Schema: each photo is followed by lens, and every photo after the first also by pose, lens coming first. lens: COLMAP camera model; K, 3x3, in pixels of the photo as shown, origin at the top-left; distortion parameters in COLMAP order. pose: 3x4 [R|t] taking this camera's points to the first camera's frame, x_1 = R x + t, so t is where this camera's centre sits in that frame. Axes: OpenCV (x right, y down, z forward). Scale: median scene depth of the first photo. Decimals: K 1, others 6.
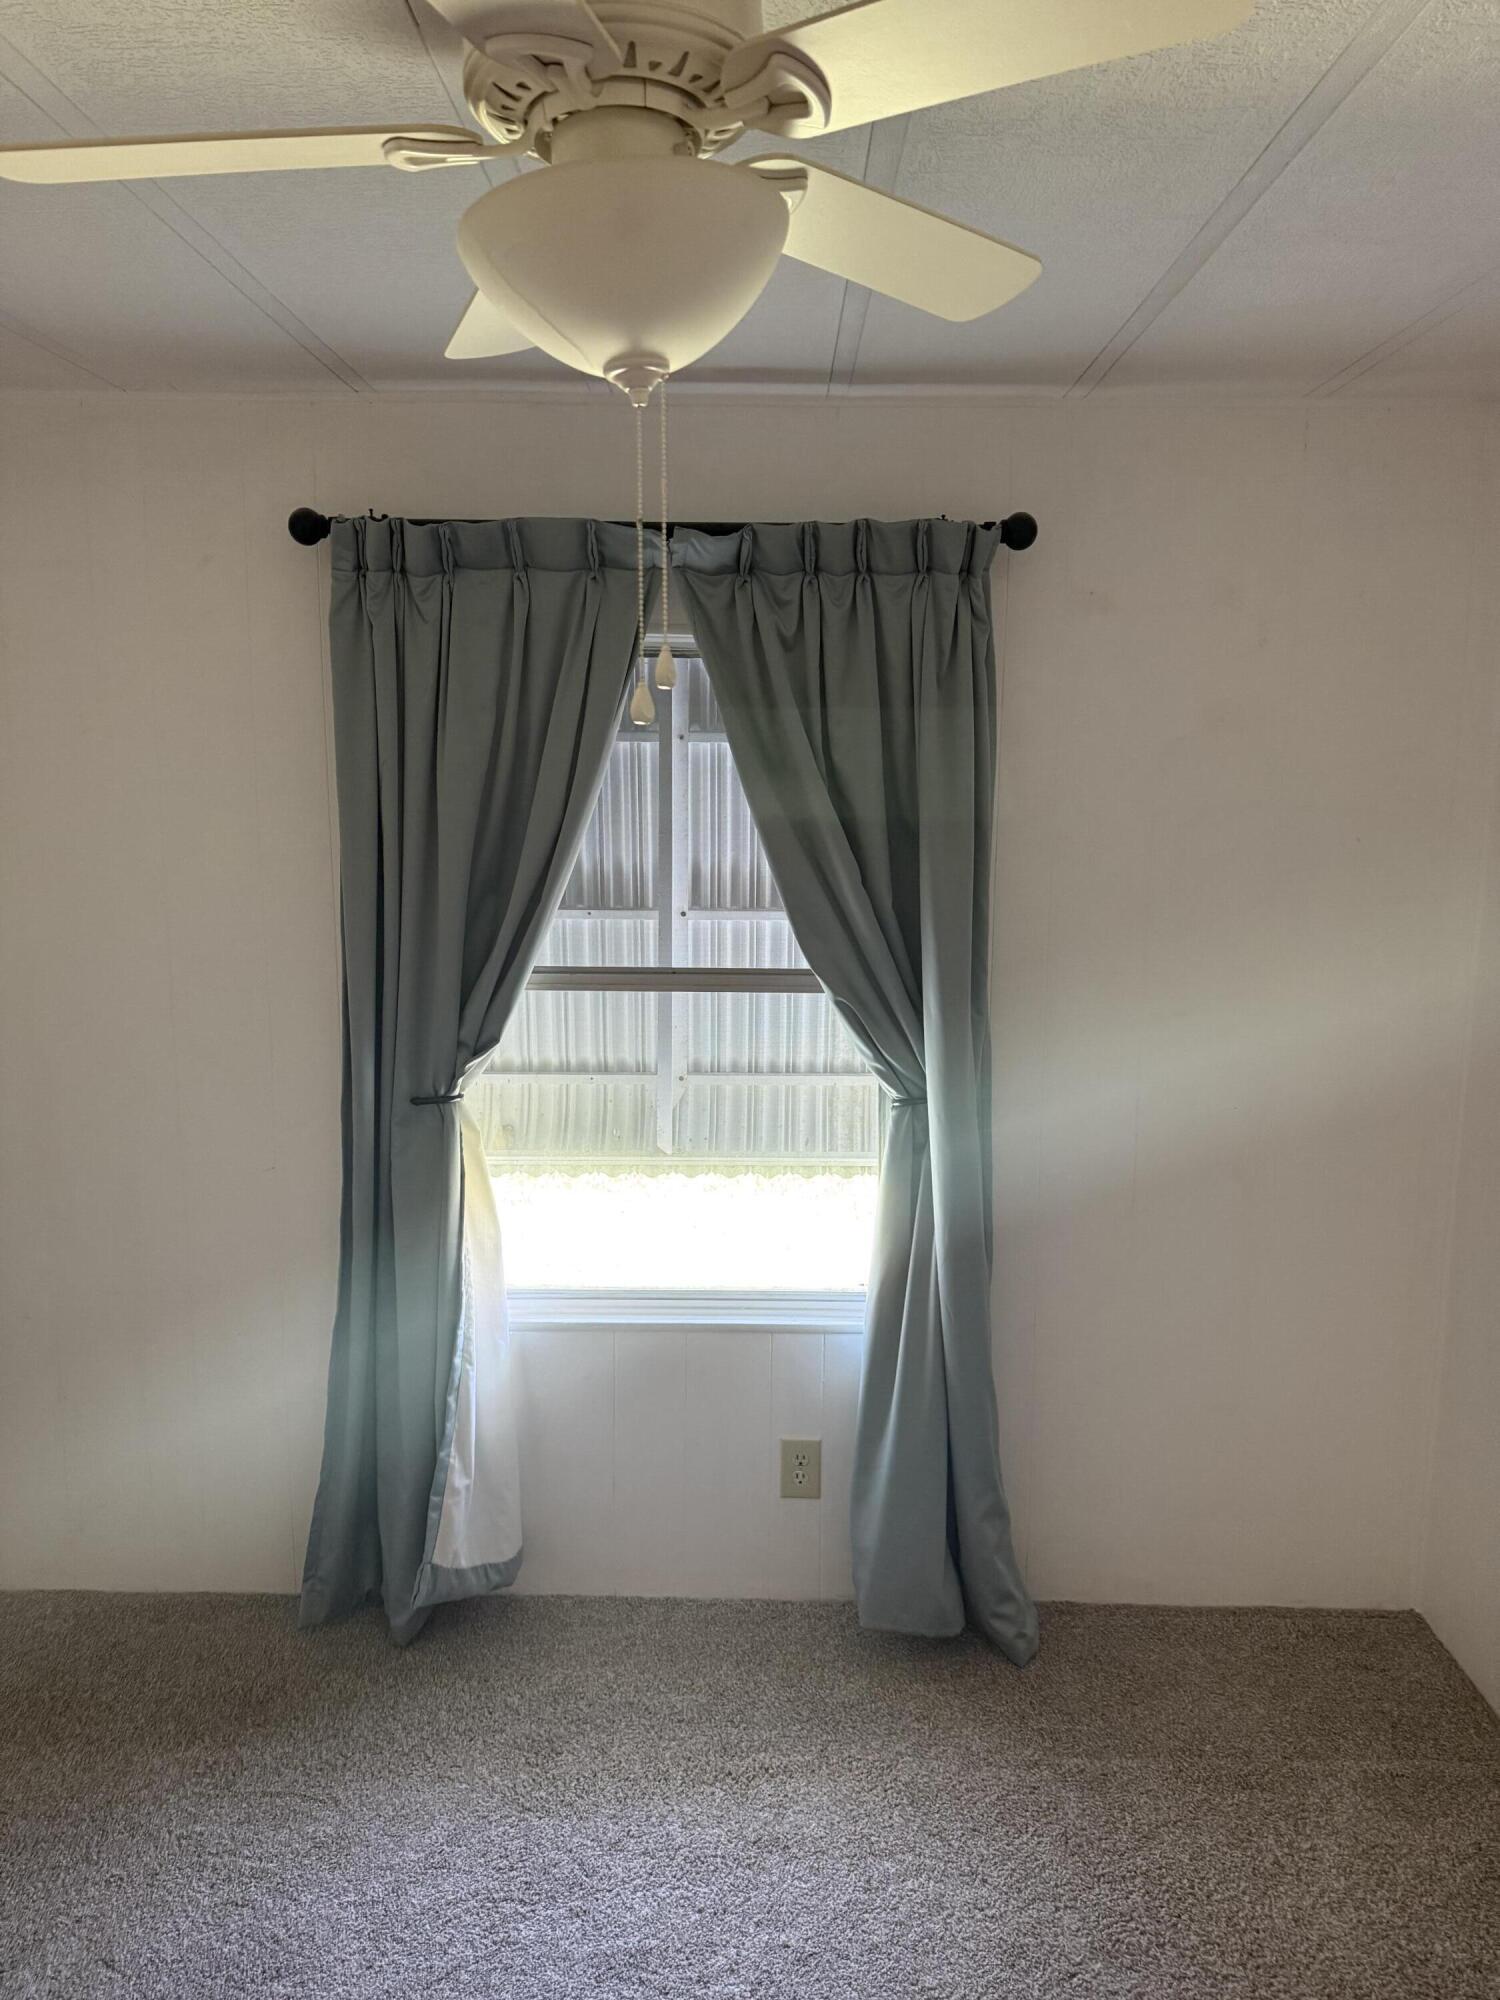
lens RADIAL K [[1417.0, 0, 761.3], [0, 1417.0, 993.3], [0, 0, 1]] dist [0.039945, -0.051515]
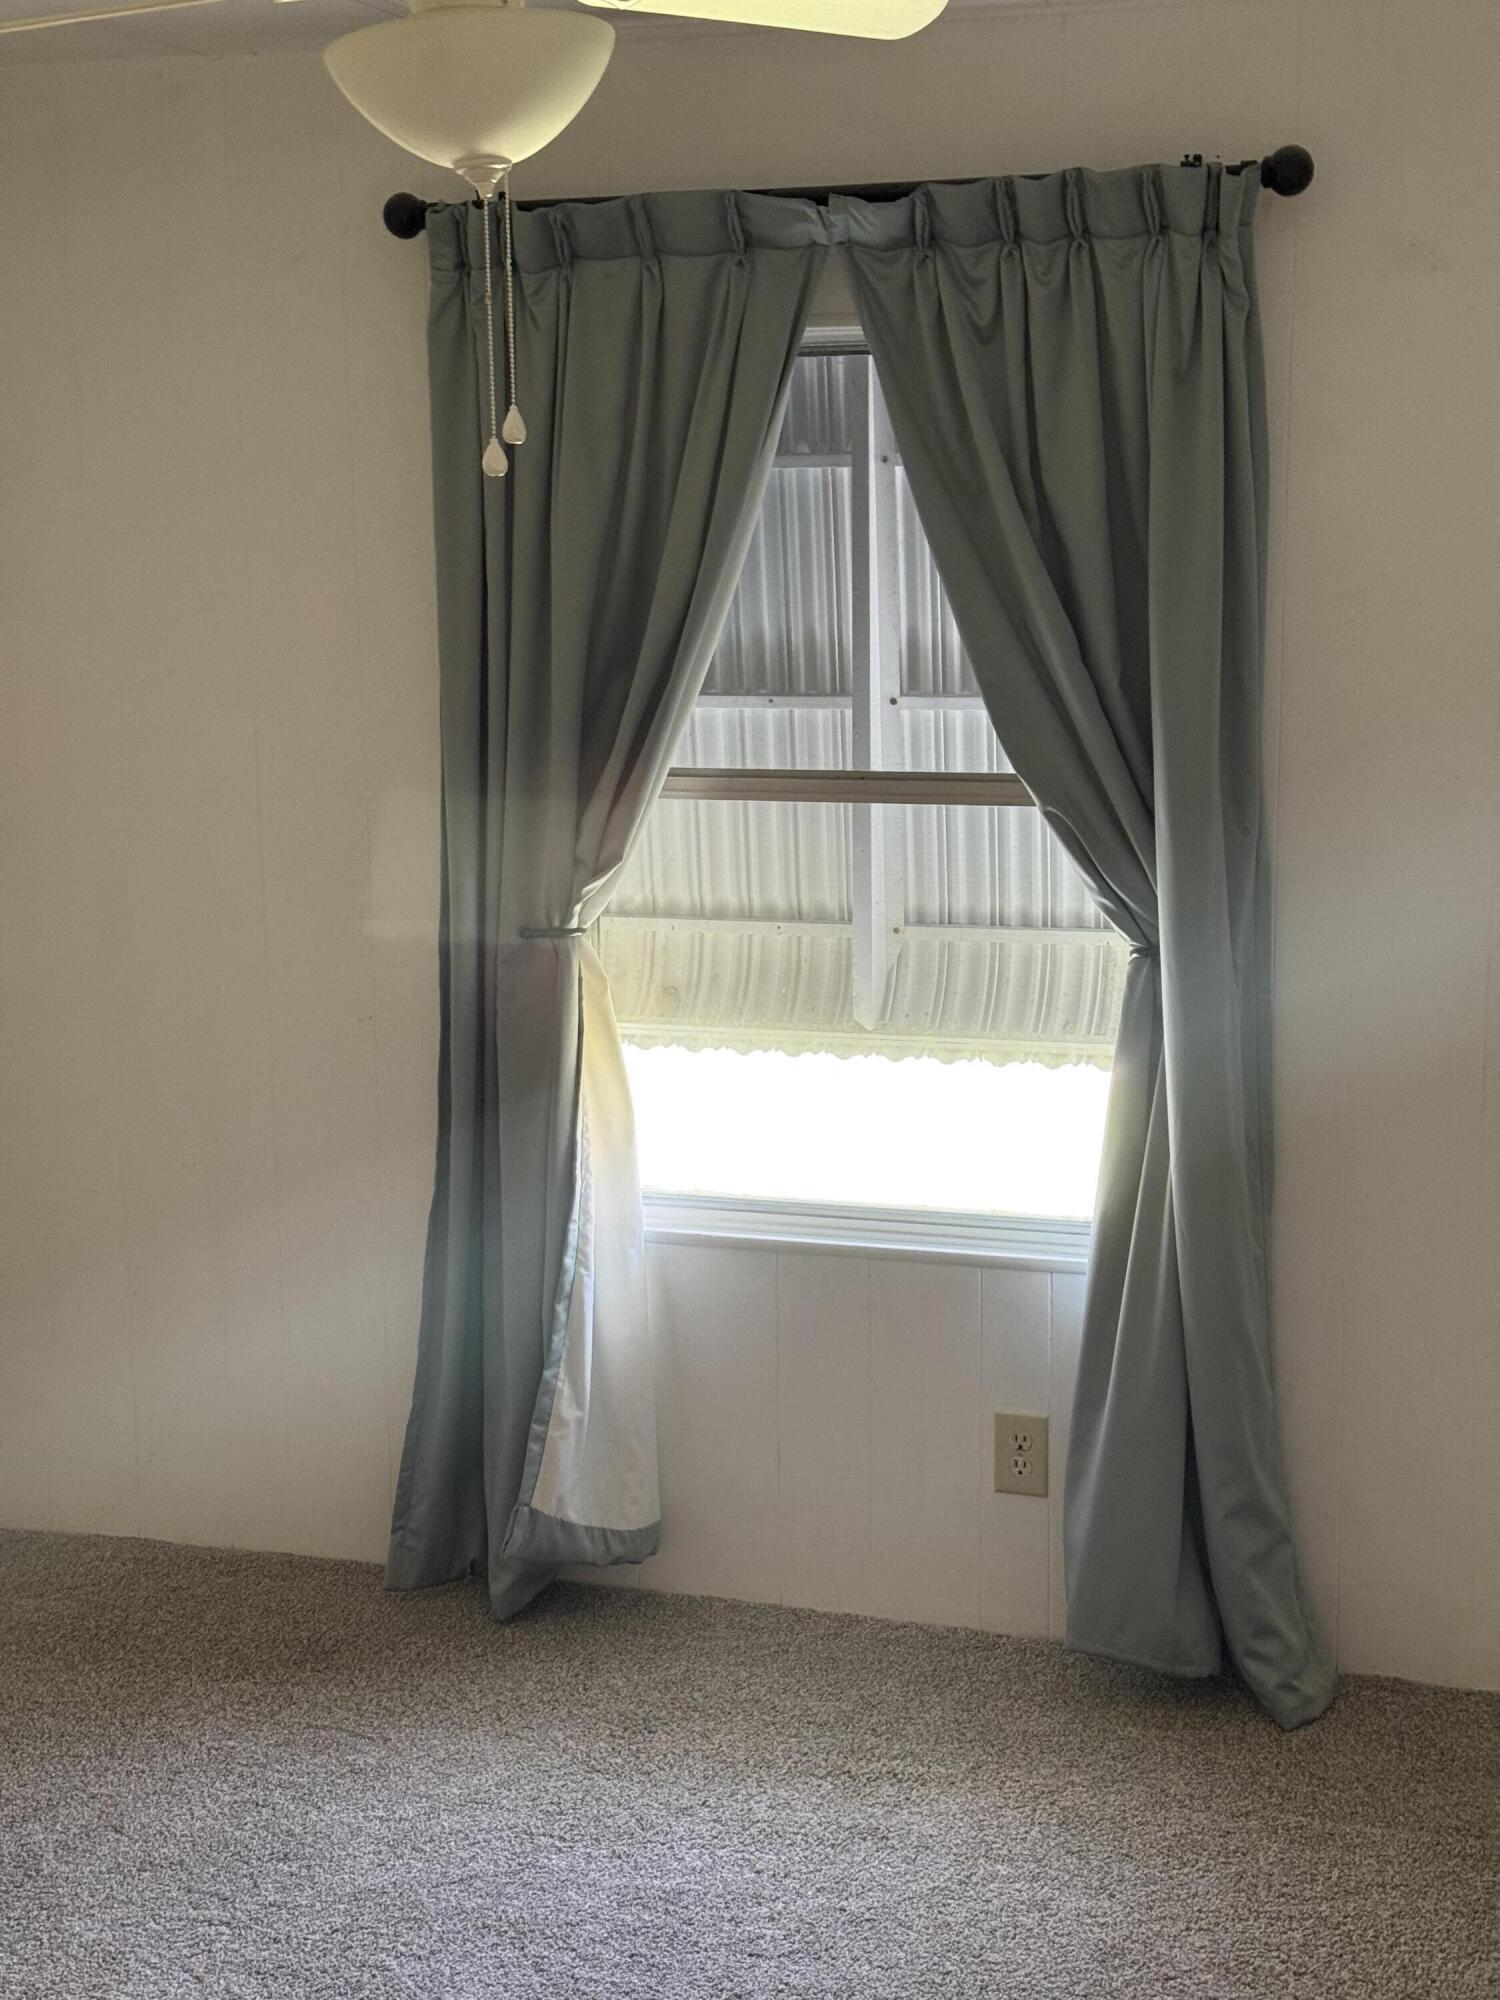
lens RADIAL K [[2812.8, 0, 749.4], [0, 2812.8, 1000.1], [0, 0, 1]] dist [0.163291, 0.000000]
pose [[0.955351, 0.029920, -0.293954, 0.348472], [-0.023465, 0.999400, 0.025464, 0.070627], [0.294539, -0.017429, 0.955480, -0.484396]]
